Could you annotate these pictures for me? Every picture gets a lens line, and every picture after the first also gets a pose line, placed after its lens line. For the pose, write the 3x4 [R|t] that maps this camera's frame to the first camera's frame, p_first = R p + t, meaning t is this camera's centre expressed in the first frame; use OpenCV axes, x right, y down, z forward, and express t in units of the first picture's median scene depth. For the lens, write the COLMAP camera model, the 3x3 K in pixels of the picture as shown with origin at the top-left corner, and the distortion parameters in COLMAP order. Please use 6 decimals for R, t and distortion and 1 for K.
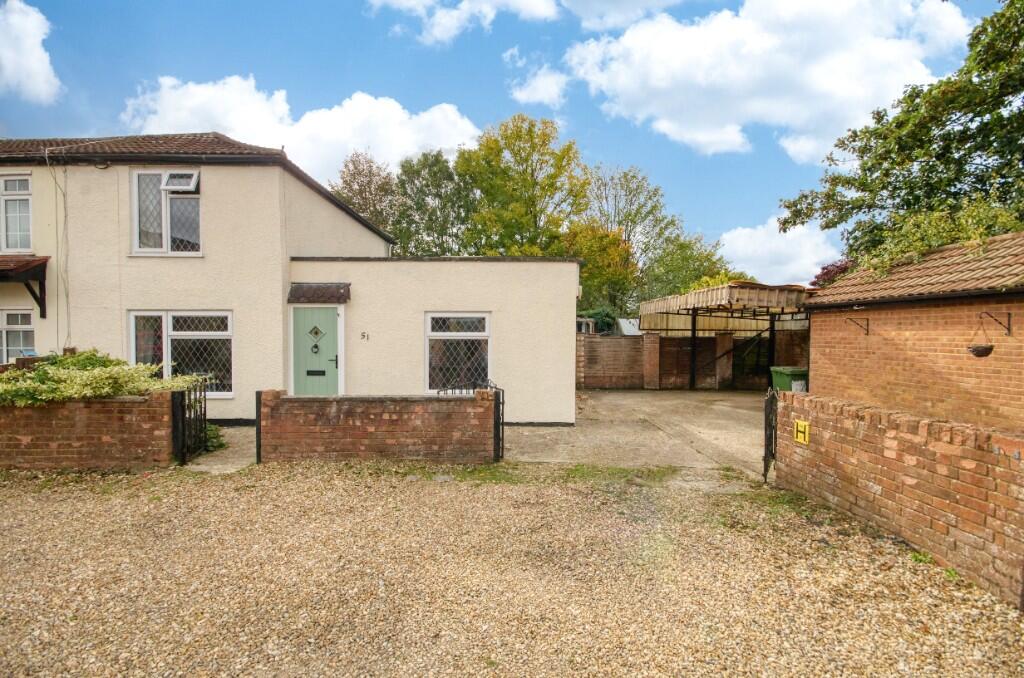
lens RADIAL K [[446.0, 0, 511.6], [0, 446.0, 339.7], [0, 0, 1]] dist [0.004099, 0.000015]
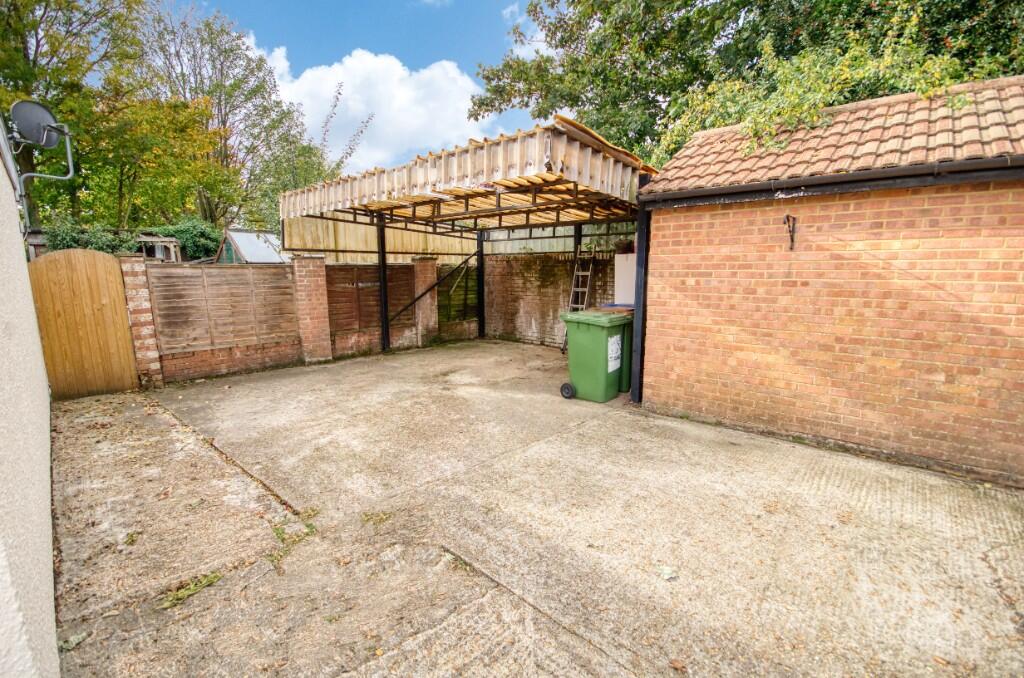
lens RADIAL K [[446.0, 0, 514.2], [0, 446.0, 342.6], [0, 0, 1]] dist [0.004099, 0.000015]
pose [[0.688862, -0.126293, 0.713806, 0.093926], [0.014855, 0.986959, 0.160286, 0.004174], [-0.724740, -0.099811, 0.681754, 0.462273]]
